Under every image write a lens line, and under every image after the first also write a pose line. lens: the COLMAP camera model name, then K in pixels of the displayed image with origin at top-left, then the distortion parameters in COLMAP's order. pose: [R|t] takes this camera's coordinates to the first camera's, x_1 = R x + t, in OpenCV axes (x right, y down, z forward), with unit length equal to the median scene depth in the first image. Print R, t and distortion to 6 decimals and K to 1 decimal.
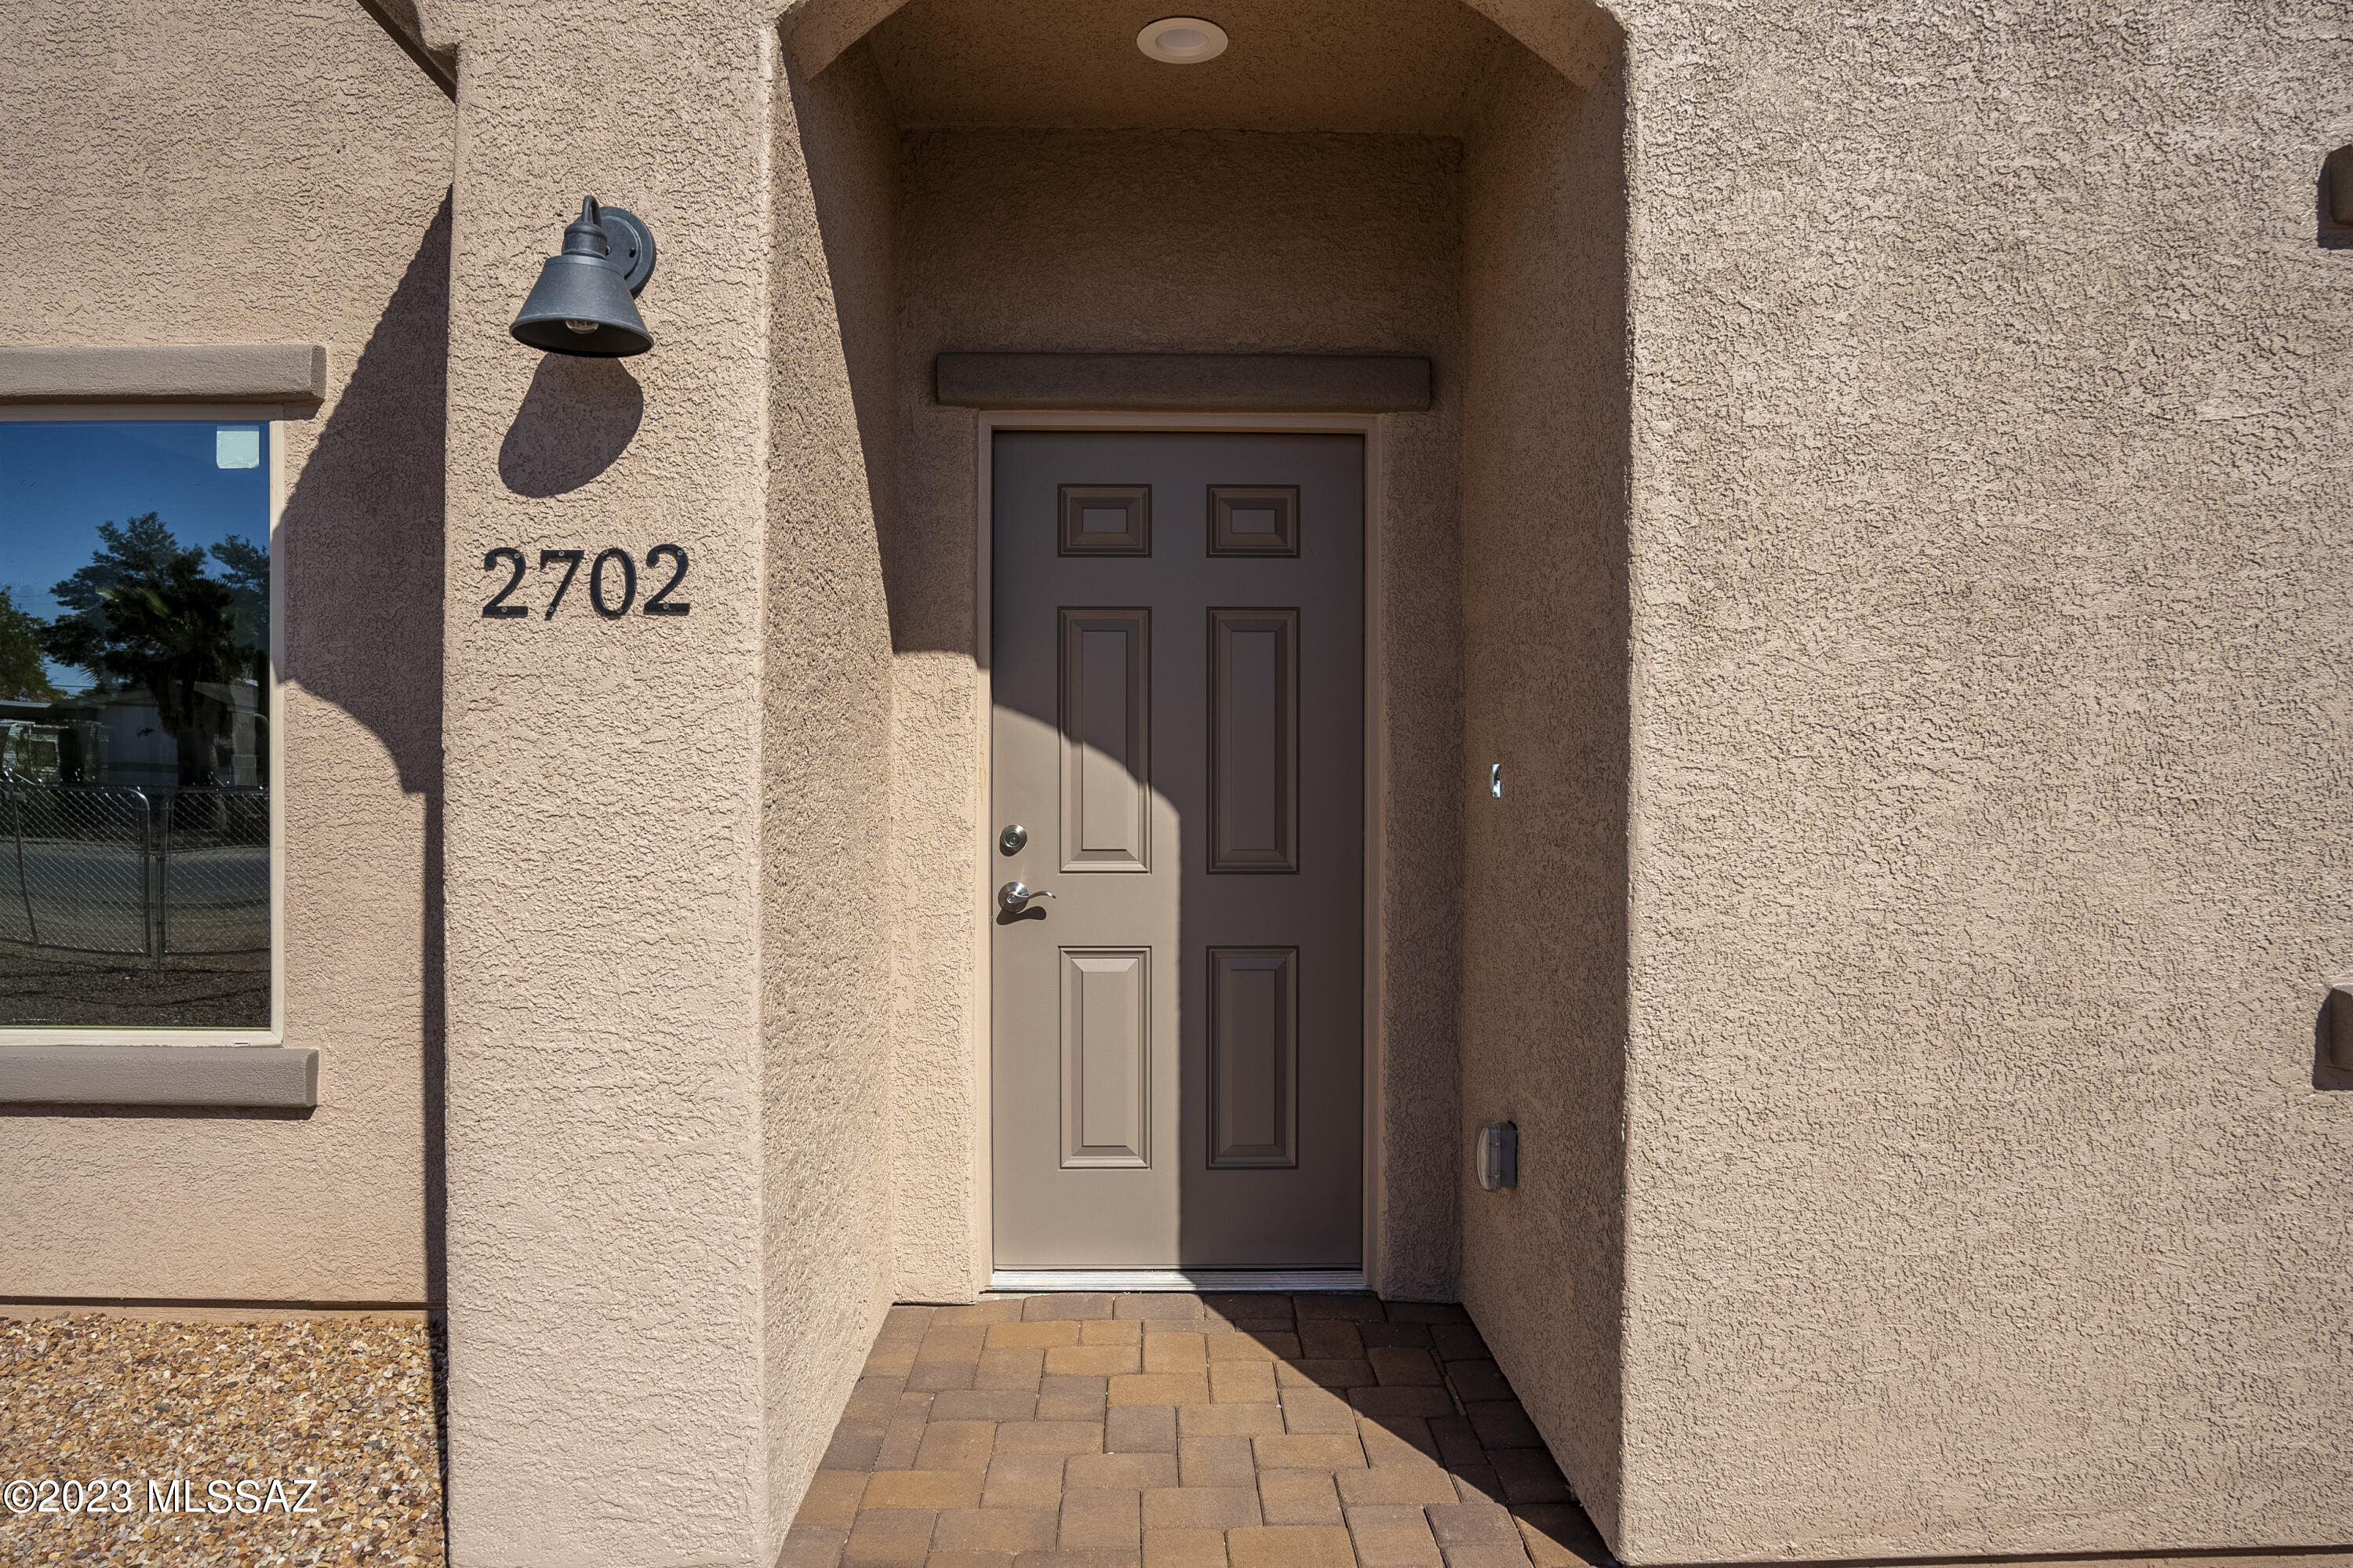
lens RADIAL K [[1502.7, 0, 1176.5], [0, 1502.7, 784.0], [0, 0, 1]] dist [-0.066405, 0.032212]
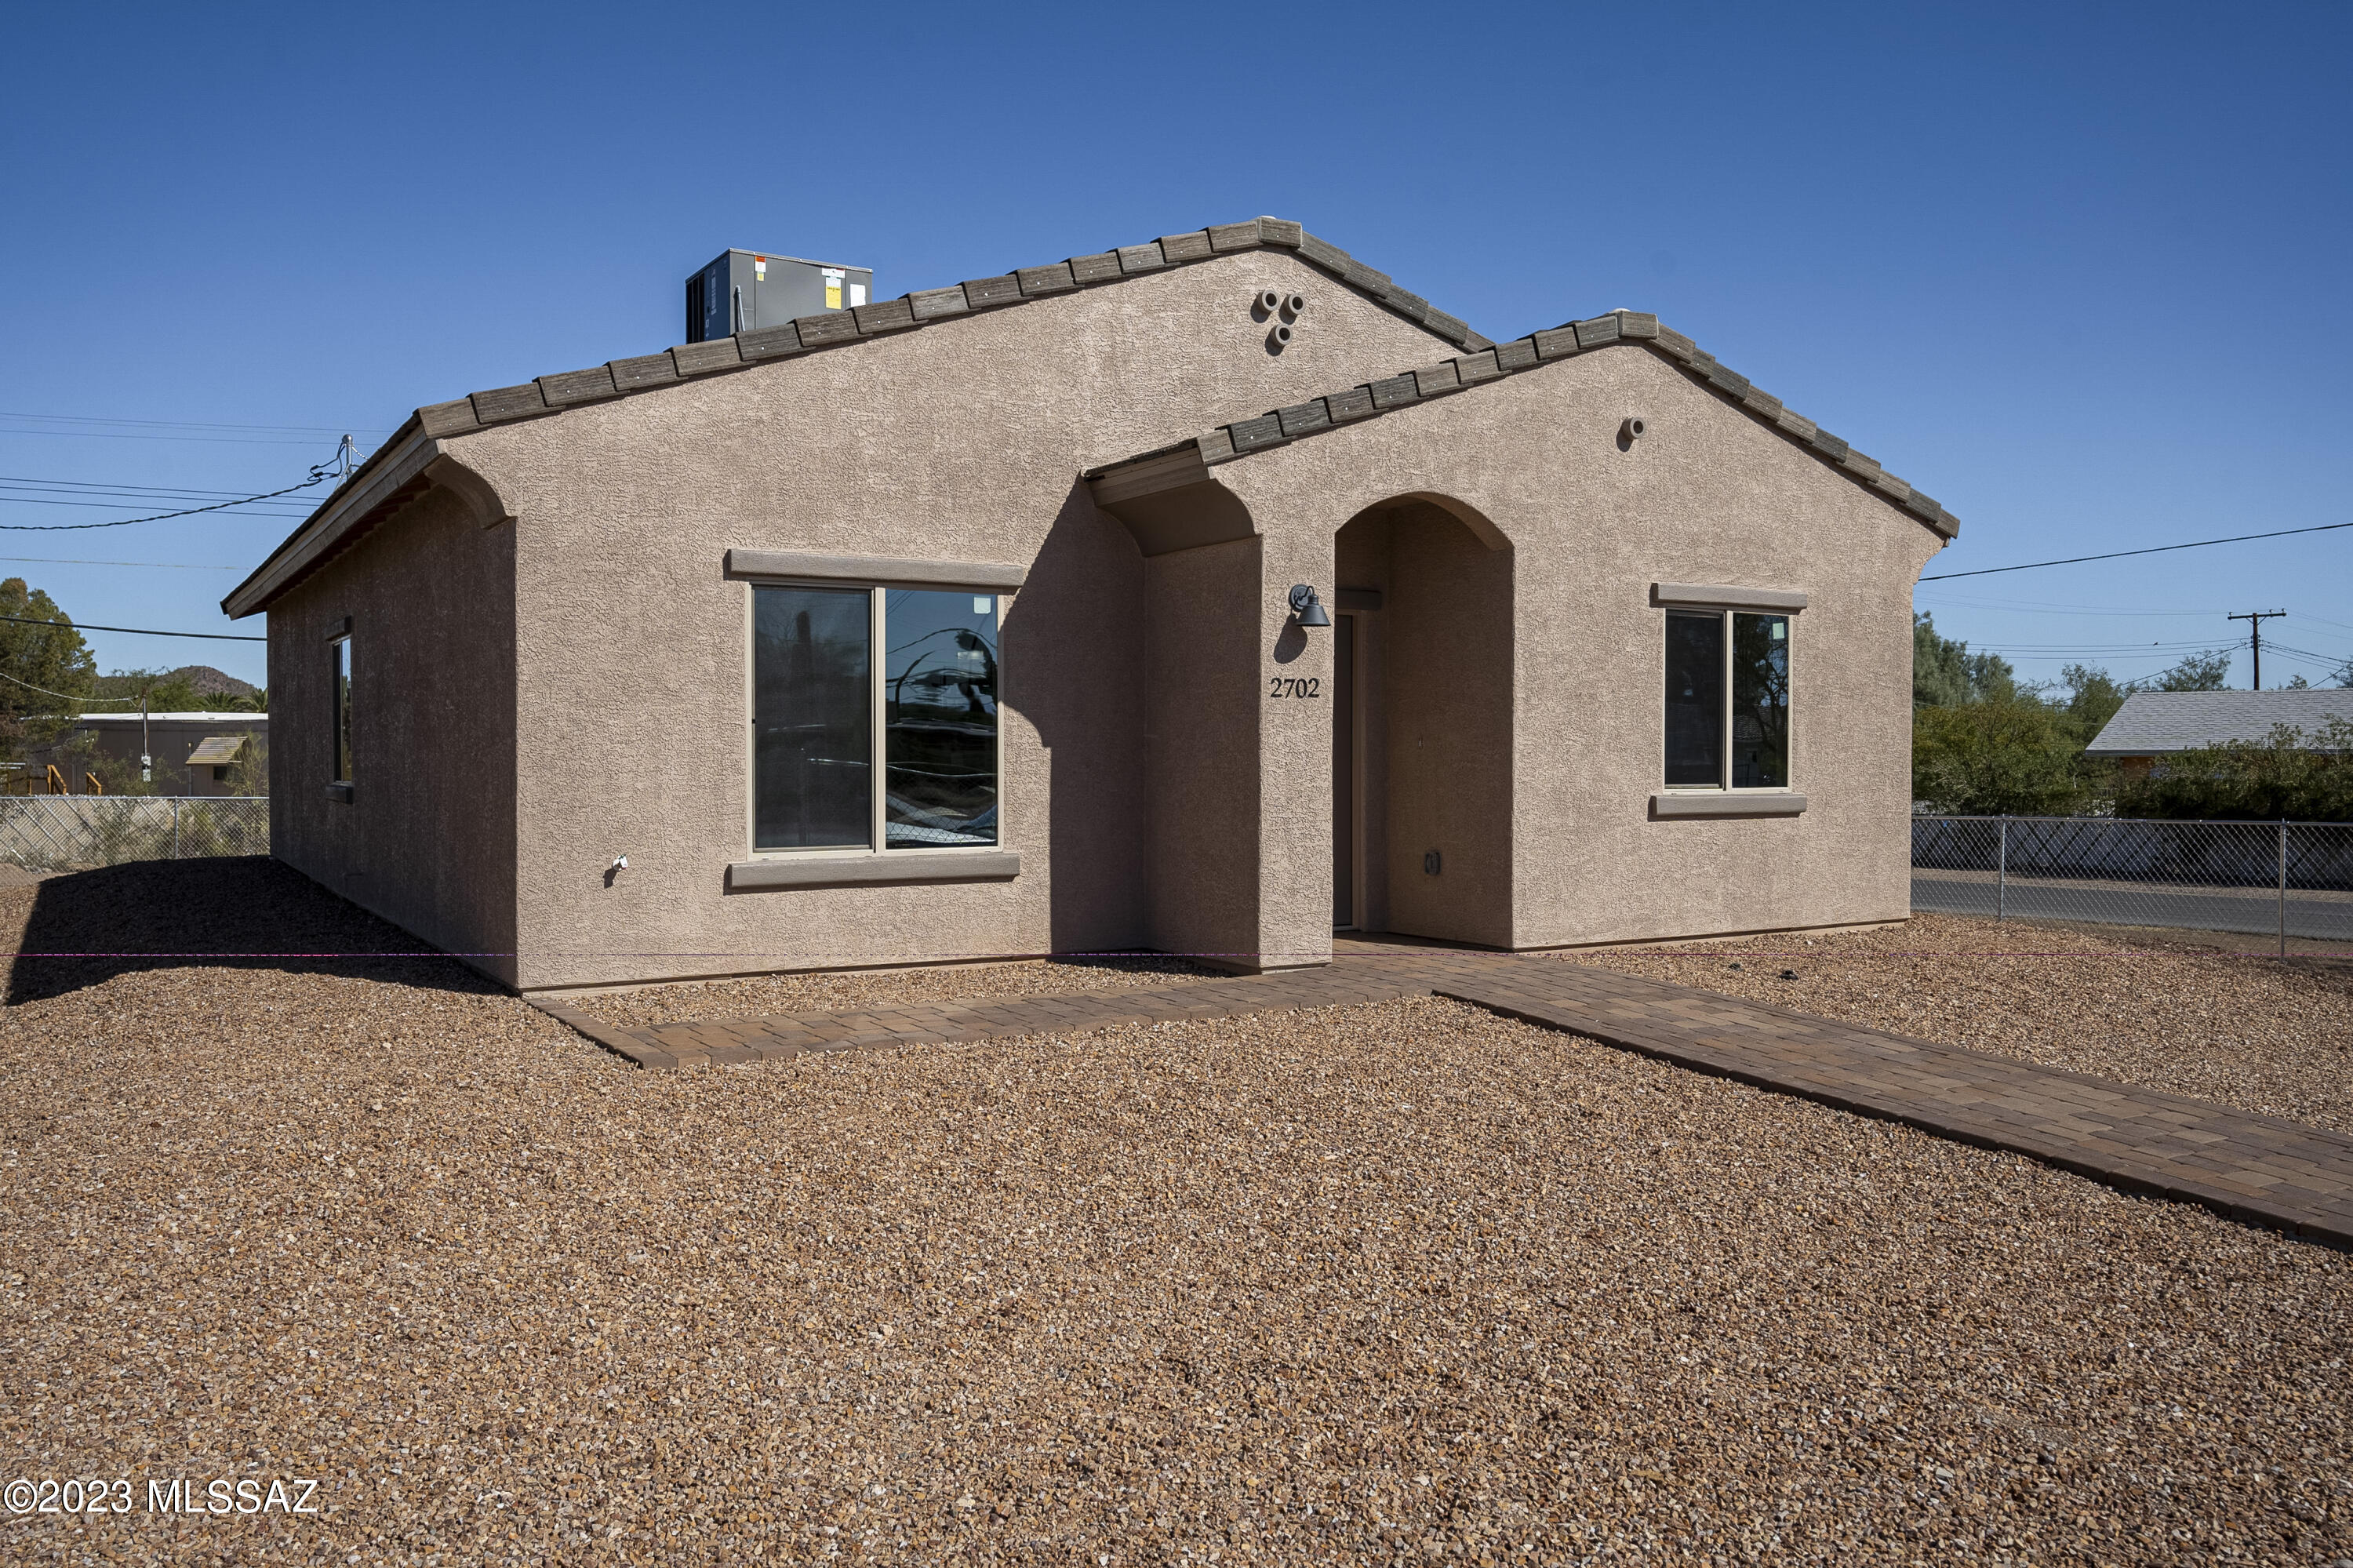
lens RADIAL K [[1802.4, 0, 1176.5], [0, 1802.4, 784.0], [0, 0, 1]] dist [0.002629, -0.002986]
pose [[0.863599, -0.010701, 0.504065, -2.794758], [0.002278, 0.999847, 0.017324, 0.020759], [-0.504174, -0.013813, 0.863492, -2.584216]]
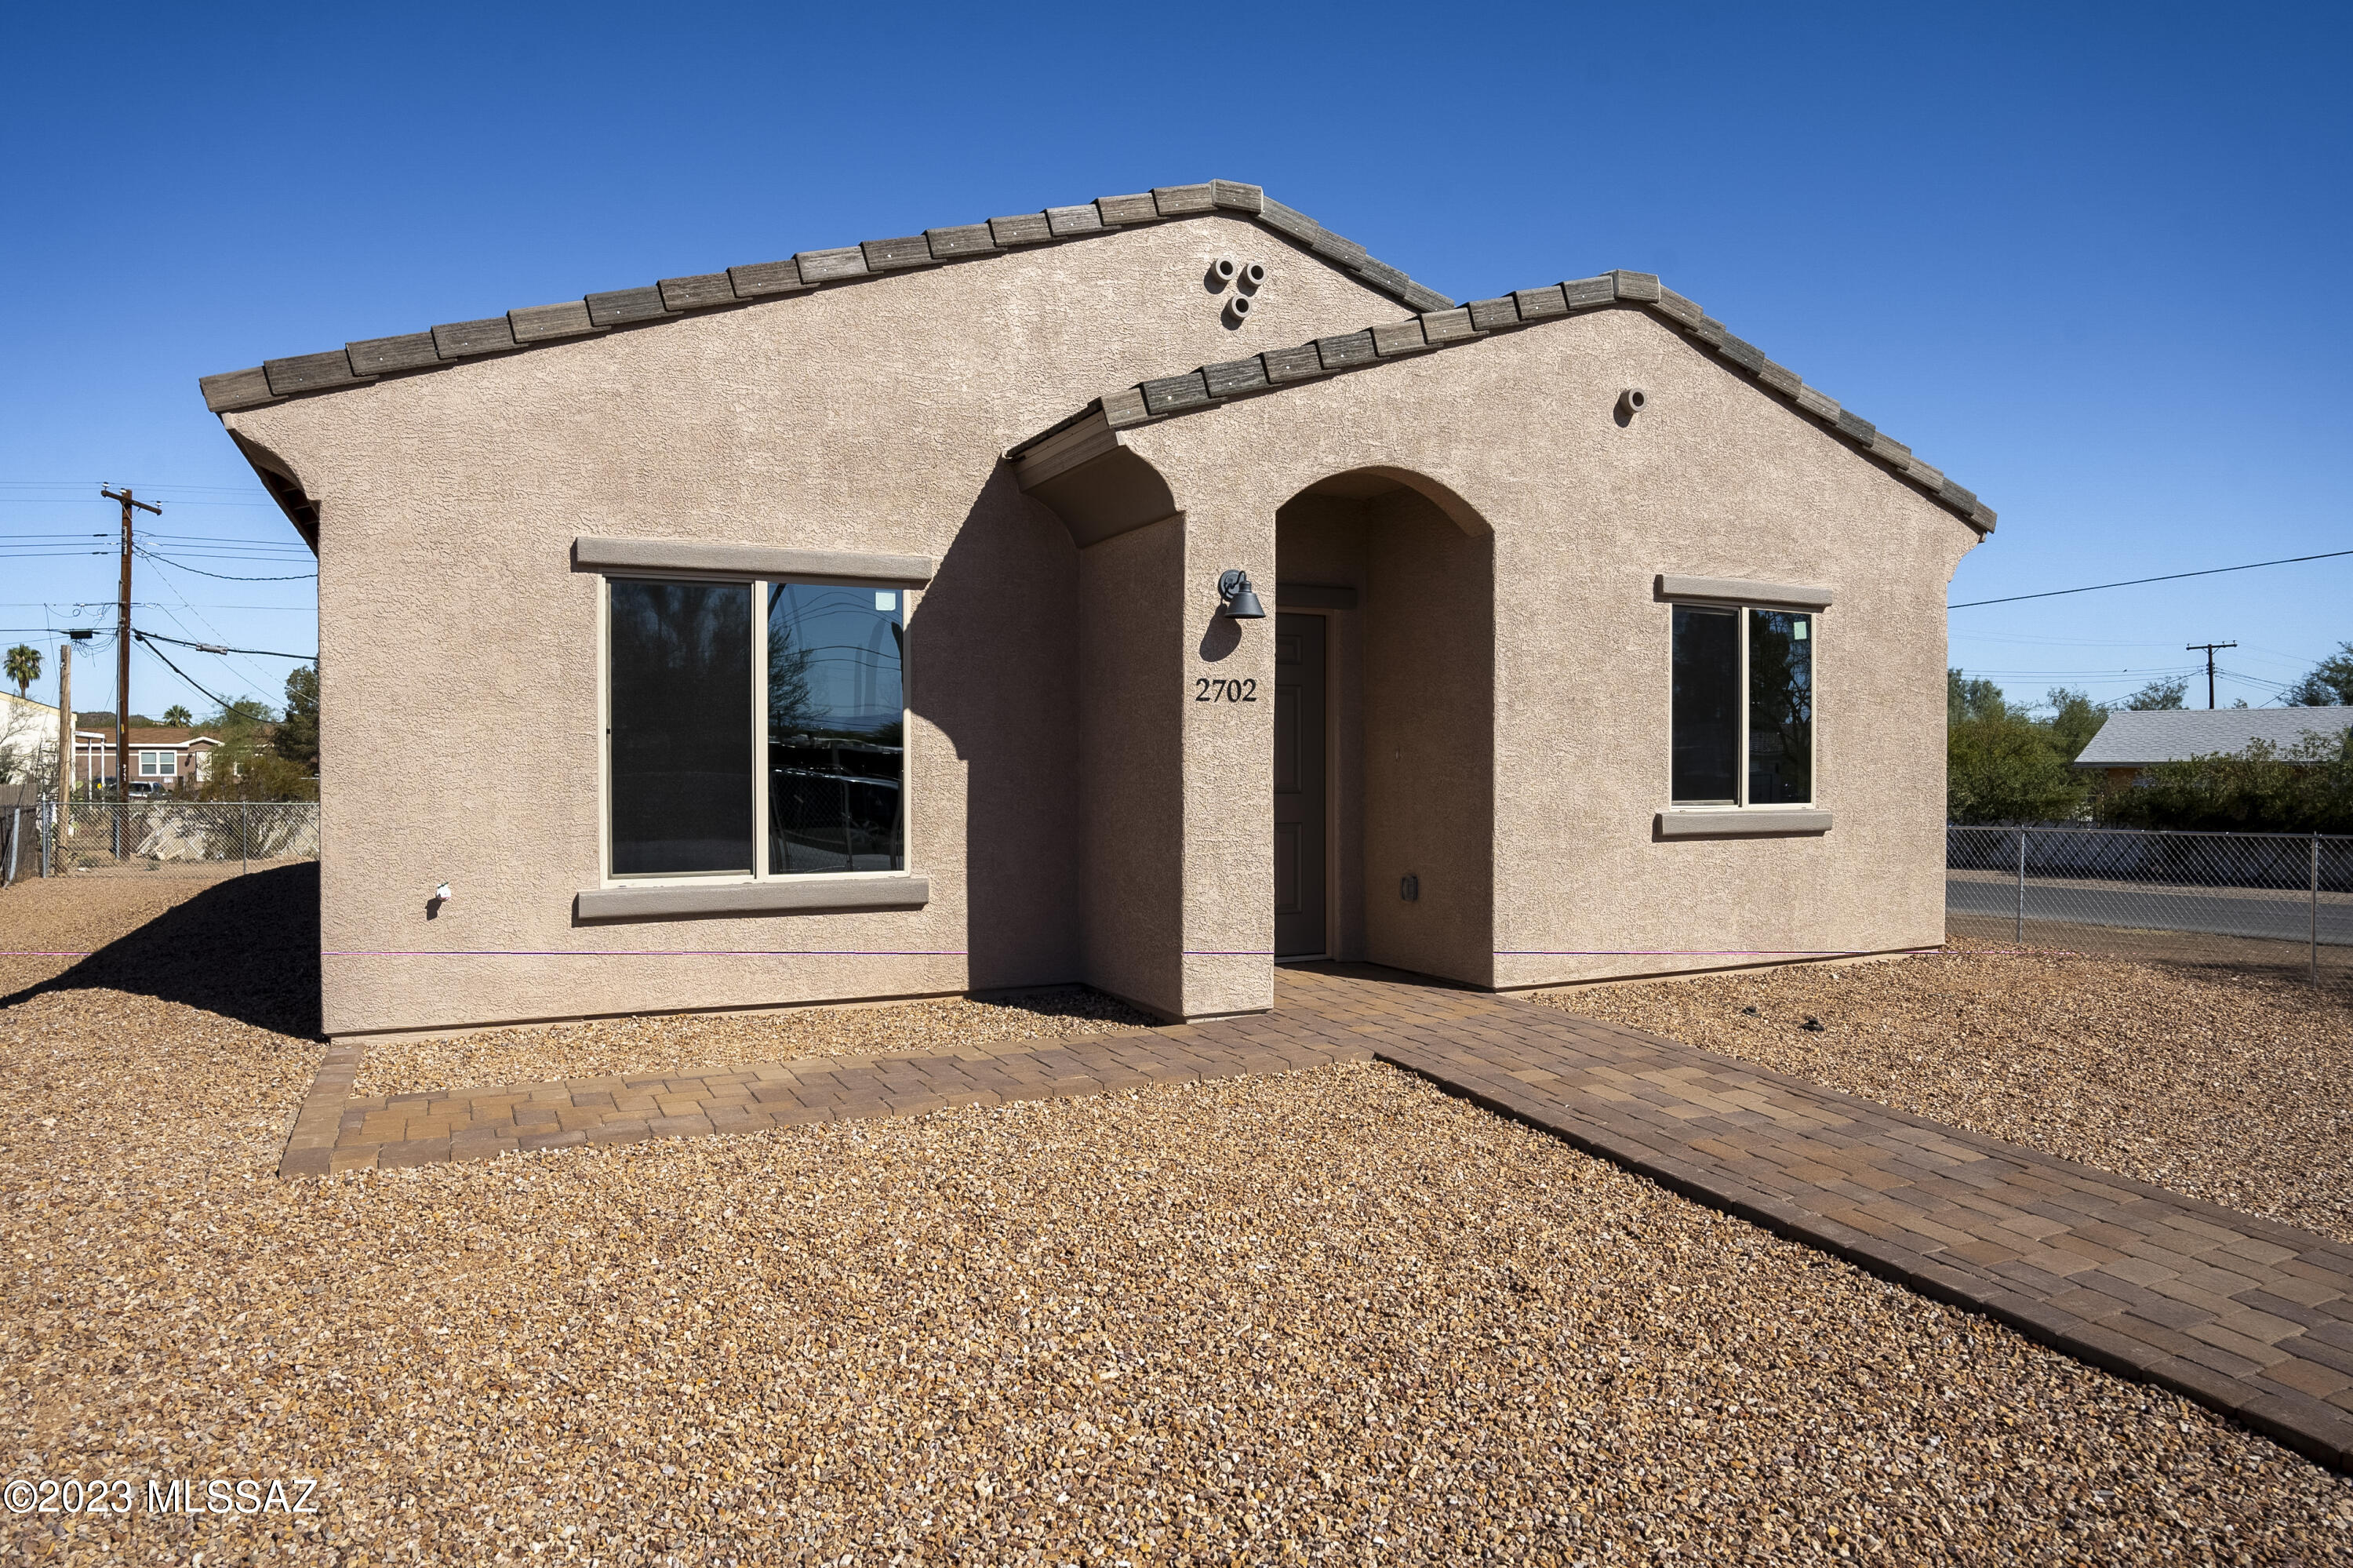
lens RADIAL K [[1442.8, 0, 1181.7], [0, 1442.8, 785.5], [0, 0, 1]] dist [-0.055288, 0.002356]
pose [[0.903427, -0.009271, 0.428641, -1.735400], [0.003651, 0.999896, 0.013930, 0.020325], [-0.428725, -0.011020, 0.903368, -1.646523]]
